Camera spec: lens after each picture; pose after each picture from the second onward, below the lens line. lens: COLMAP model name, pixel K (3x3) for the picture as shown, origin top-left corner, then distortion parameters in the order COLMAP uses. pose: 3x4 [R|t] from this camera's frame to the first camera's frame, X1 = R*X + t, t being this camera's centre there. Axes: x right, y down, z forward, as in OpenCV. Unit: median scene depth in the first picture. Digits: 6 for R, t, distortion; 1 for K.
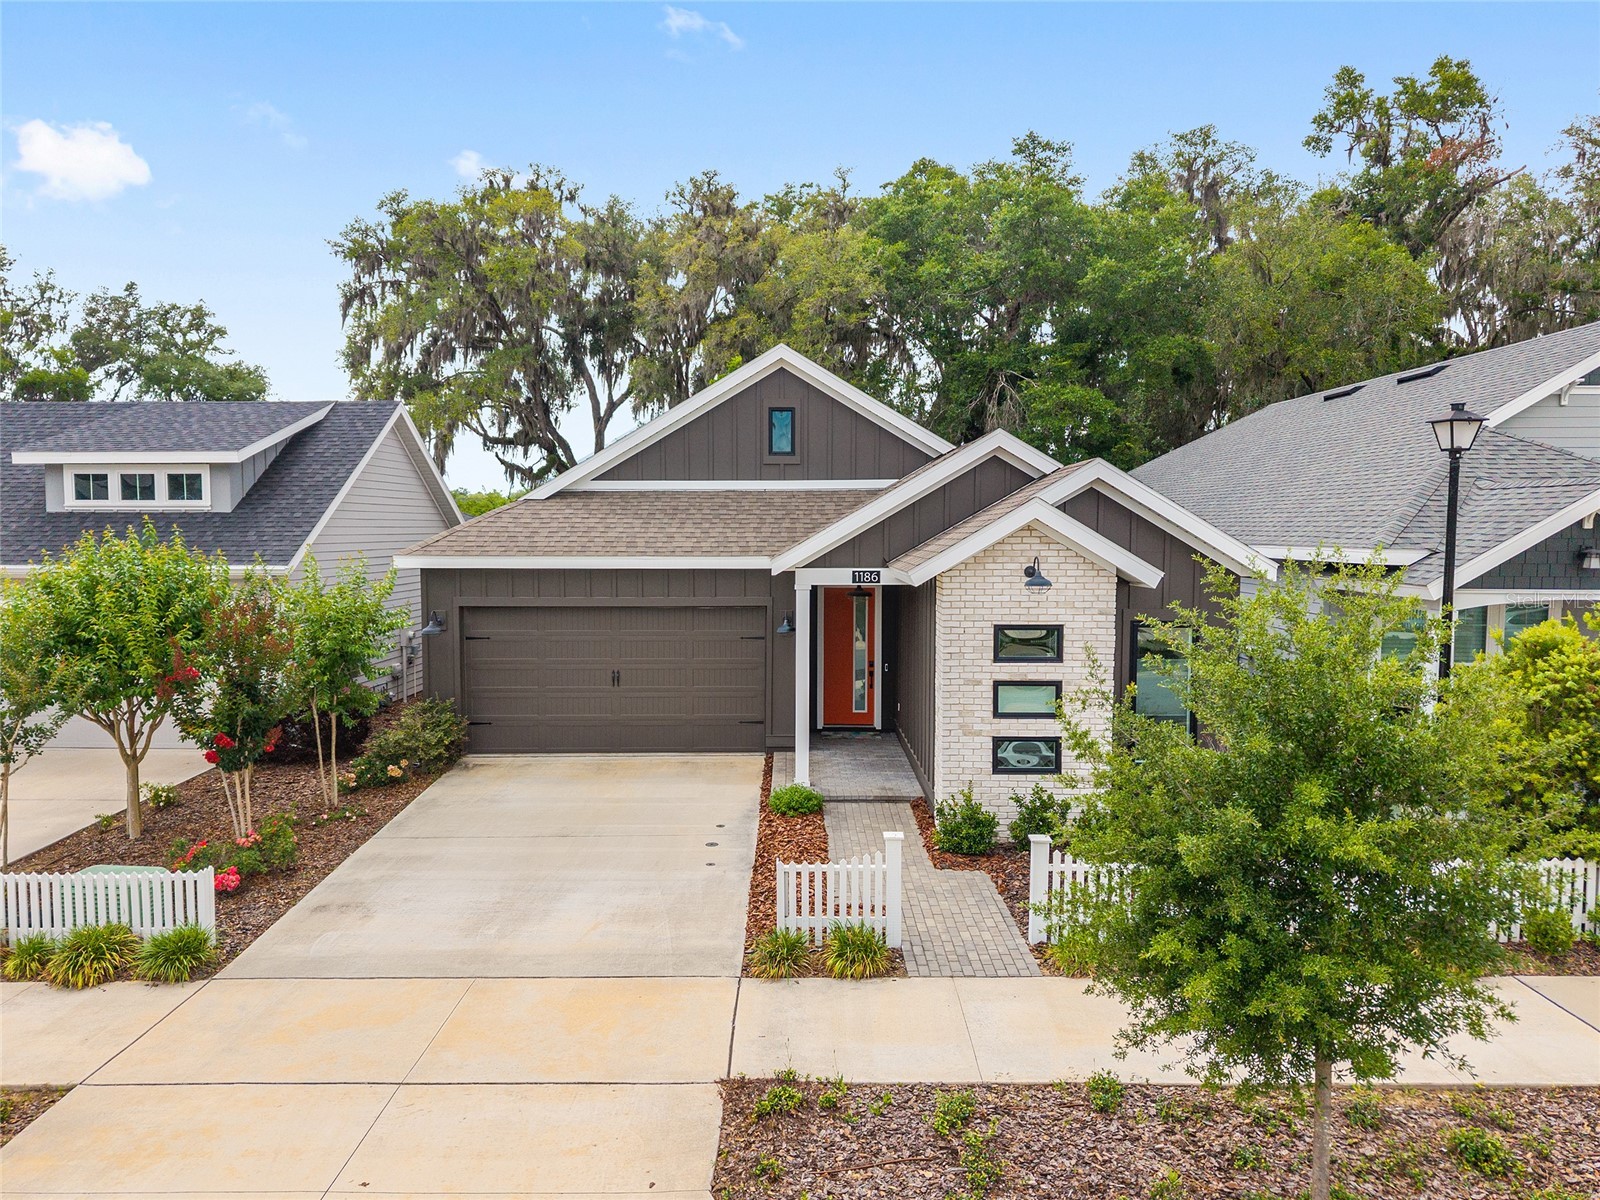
lens RADIAL K [[1092.8, 0, 795.3], [0, 1092.8, 598.3], [0, 0, 1]] dist [0.013402, -0.002831]
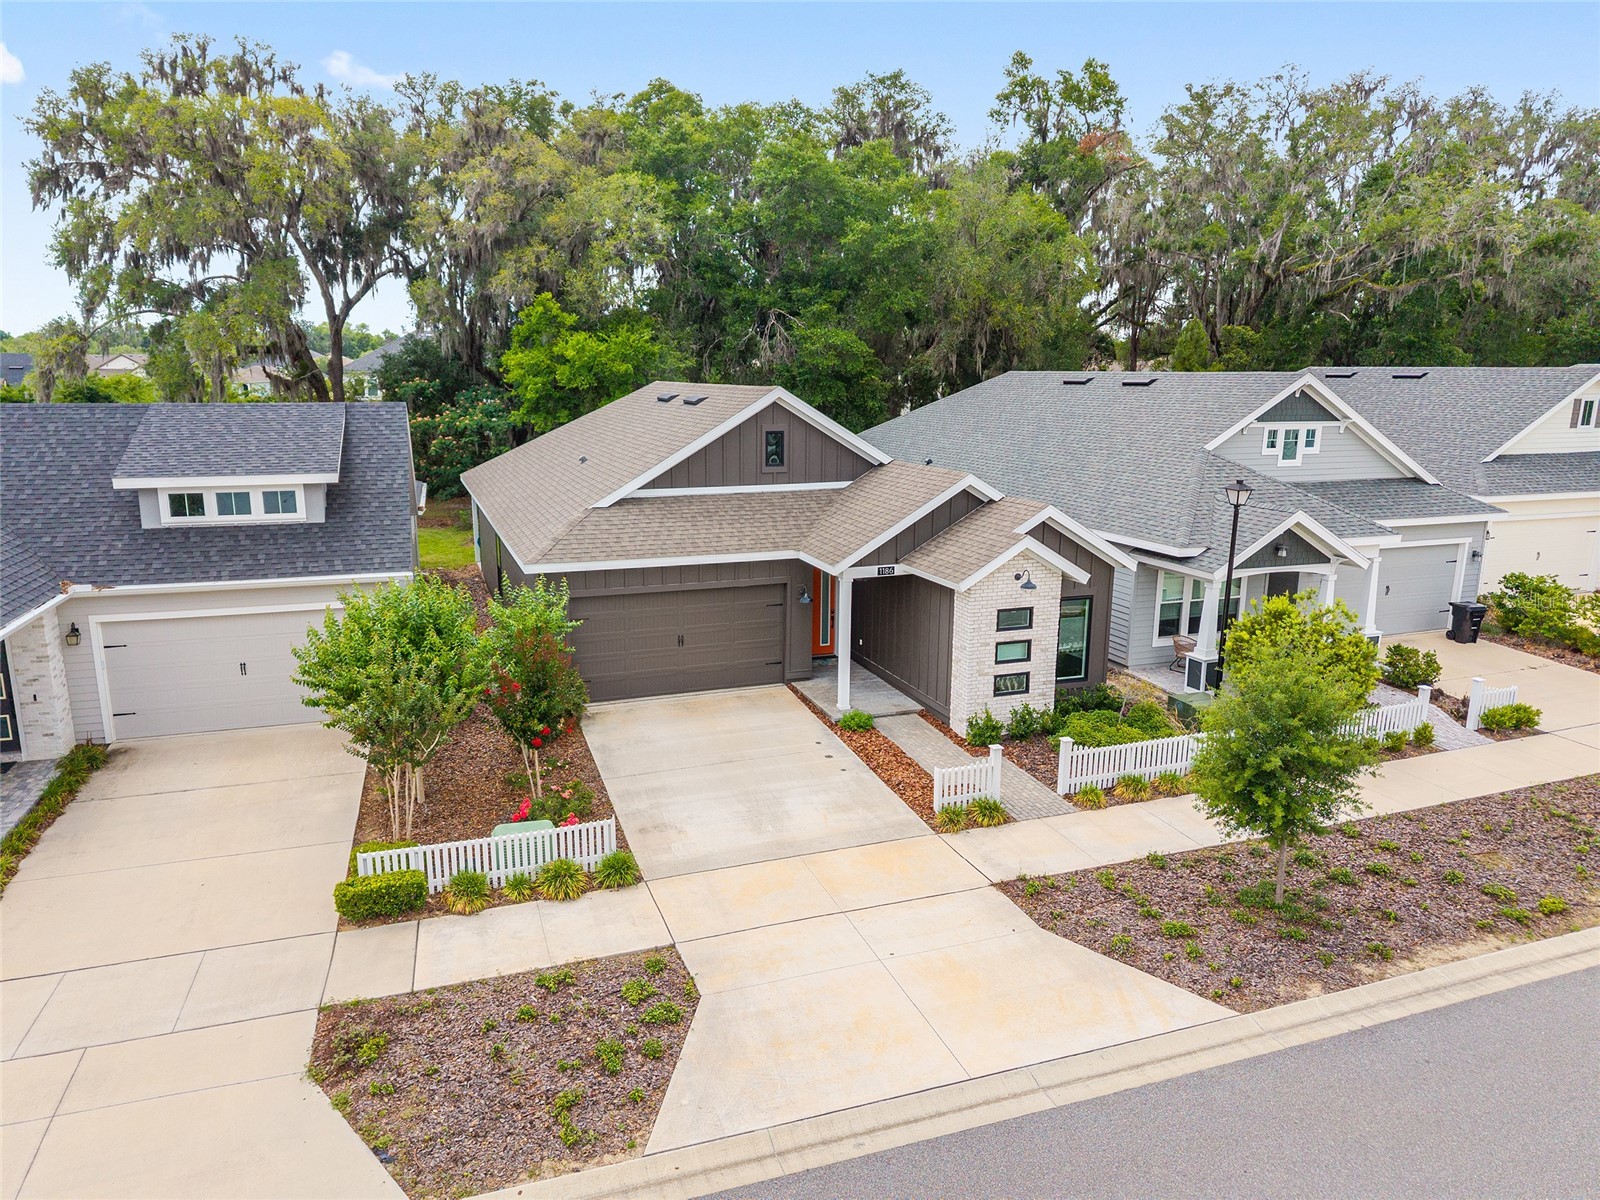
lens RADIAL K [[1075.1, 0, 800.0], [0, 1075.1, 600.0], [0, 0, 1]] dist [0.043483, -0.049080]
pose [[0.936965, -0.069531, 0.342435, -0.500644], [0.018460, 0.988483, 0.150199, -0.183724], [-0.348935, -0.134409, 0.927458, -0.311339]]
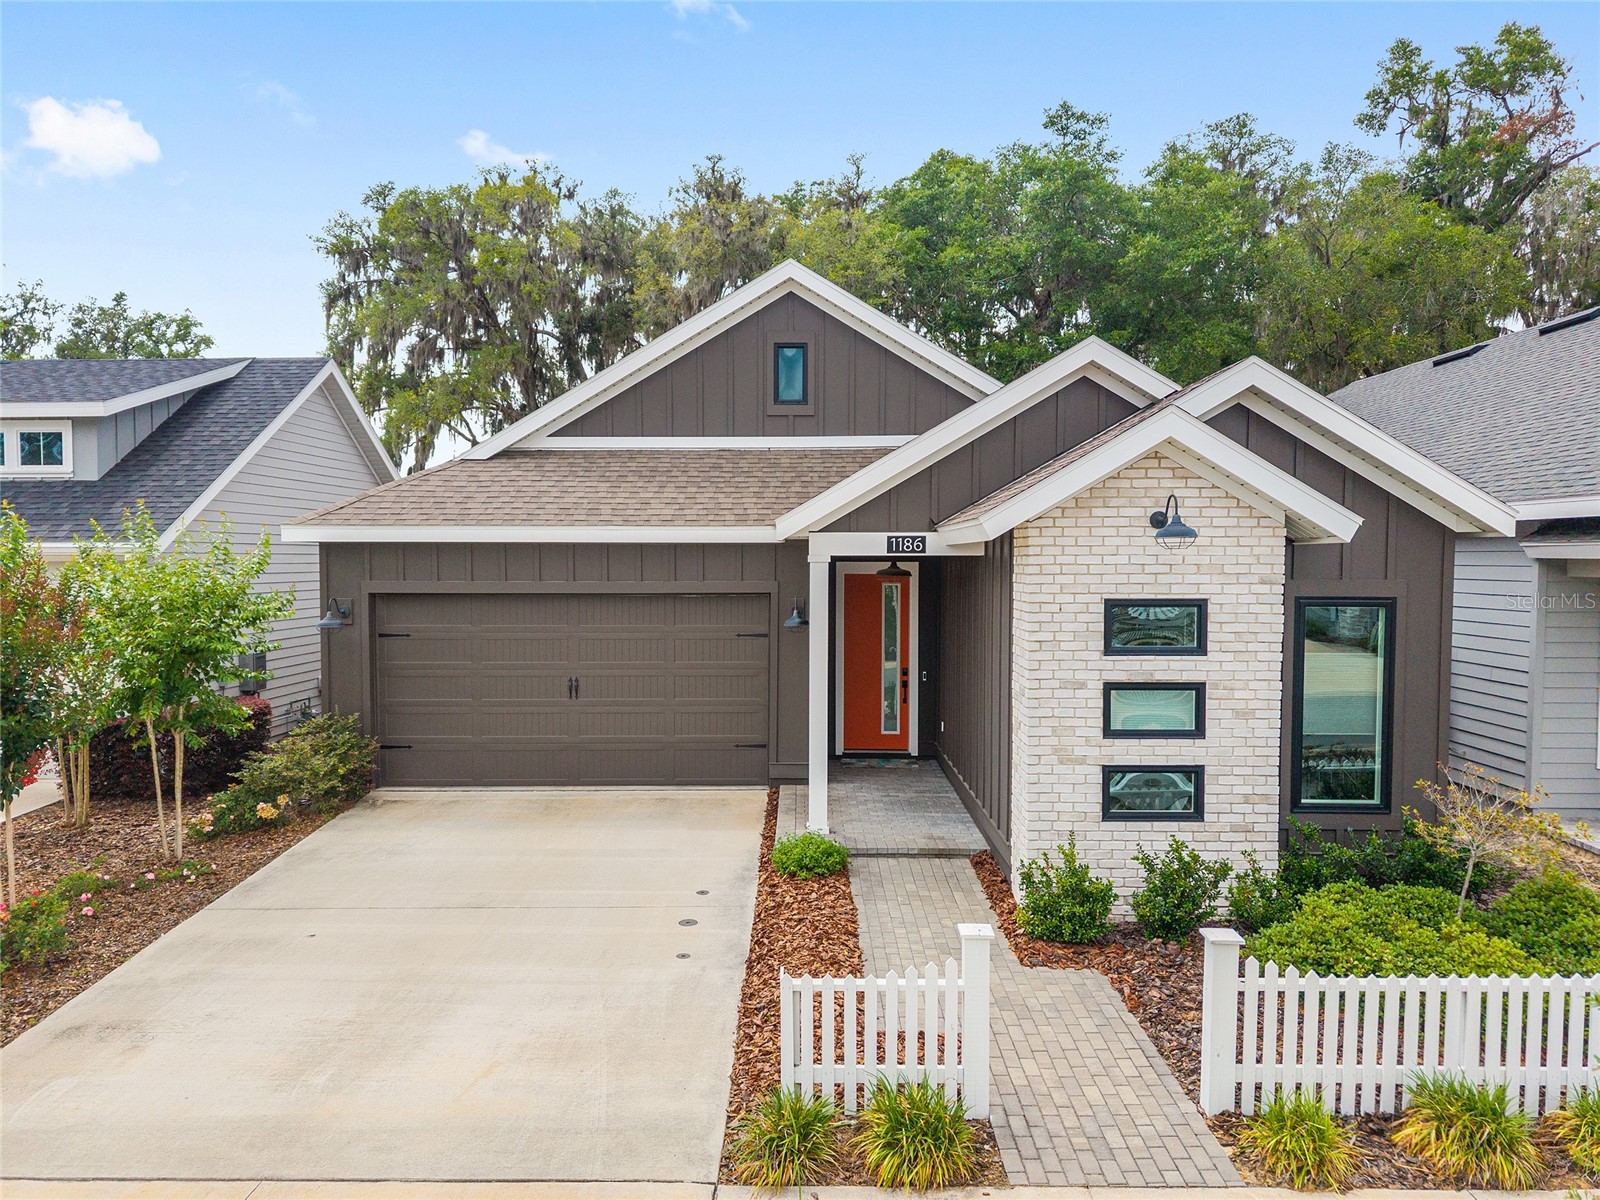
lens RADIAL K [[1082.8, 0, 795.1], [0, 1082.8, 606.5], [0, 0, 1]] dist [0.001875, 0.004204]
pose [[0.999958, -0.000003, -0.009172, -0.002288], [-0.000176, 0.999808, -0.019571, 0.031846], [0.009170, 0.019572, 0.999766, 0.250576]]
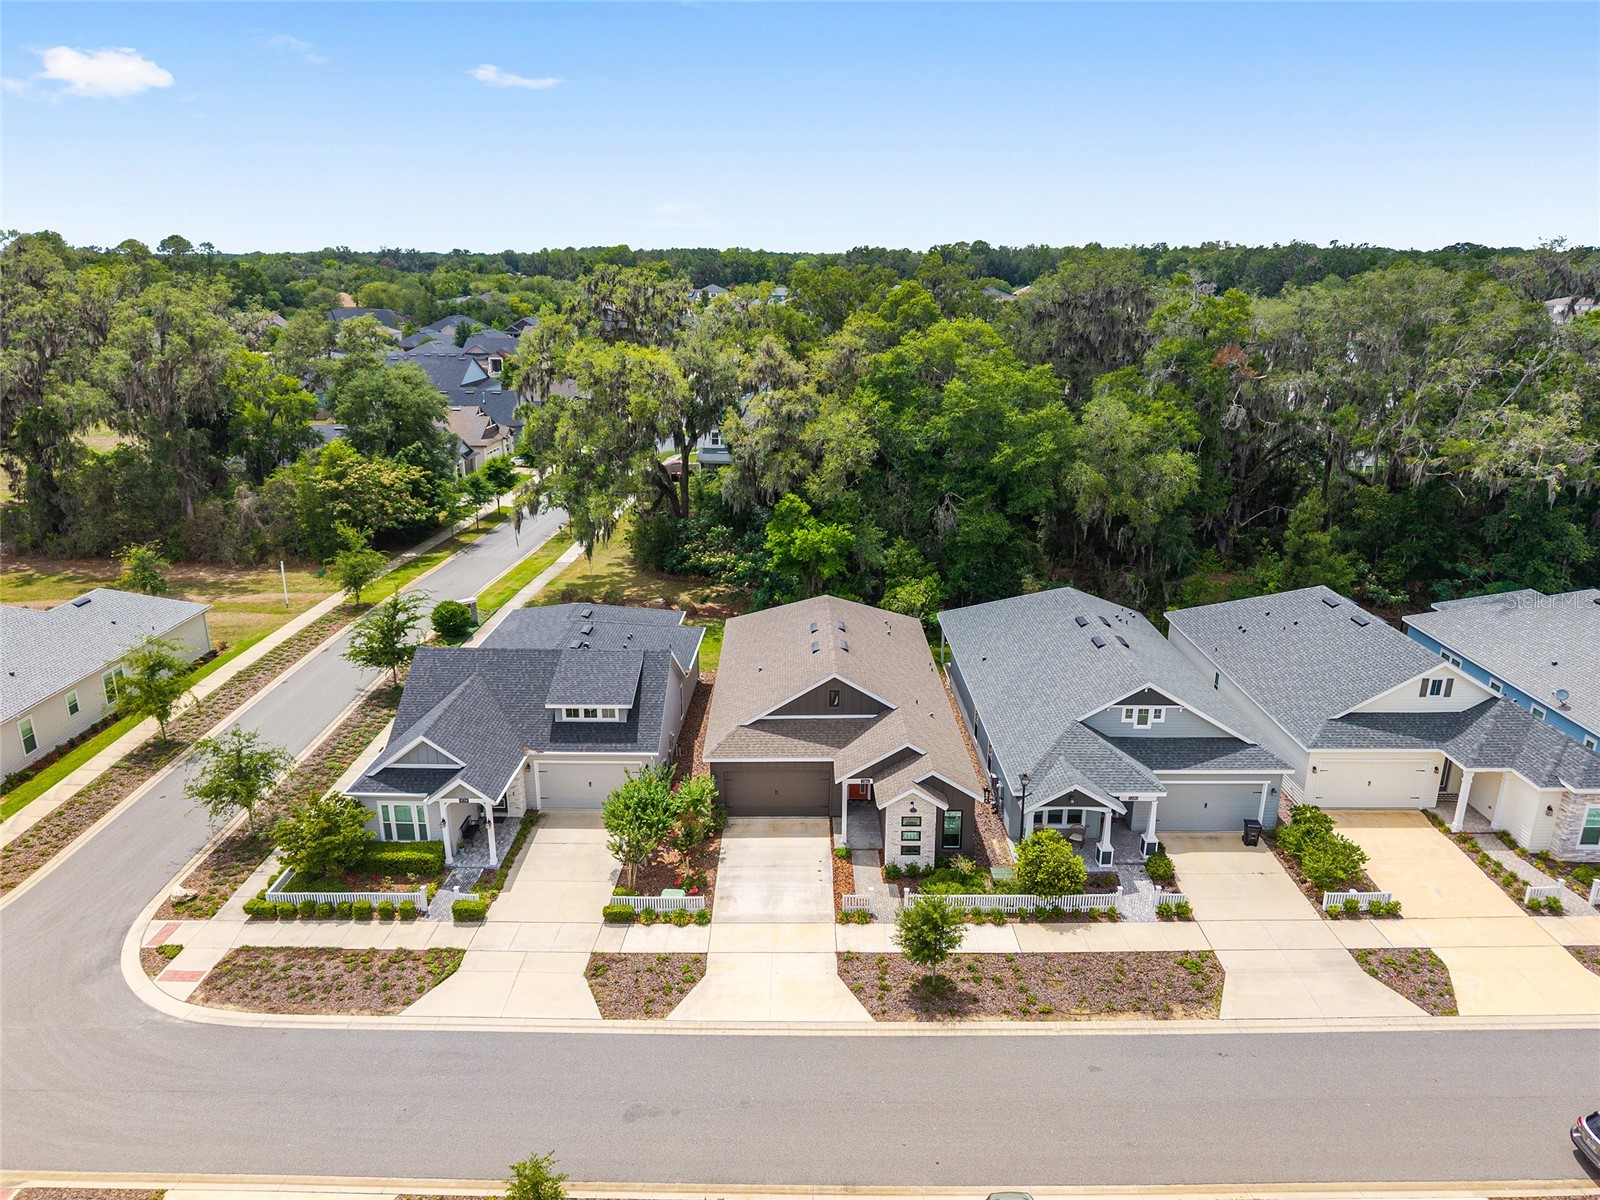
lens RADIAL K [[1075.1, 0, 800.0], [0, 1075.1, 600.0], [0, 0, 1]] dist [0.043483, -0.049080]
pose [[0.999921, 0.001698, 0.012423, -0.144095], [-0.004555, 0.972298, 0.233702, -1.113471], [-0.011682, -0.233741, 0.972229, -1.674472]]
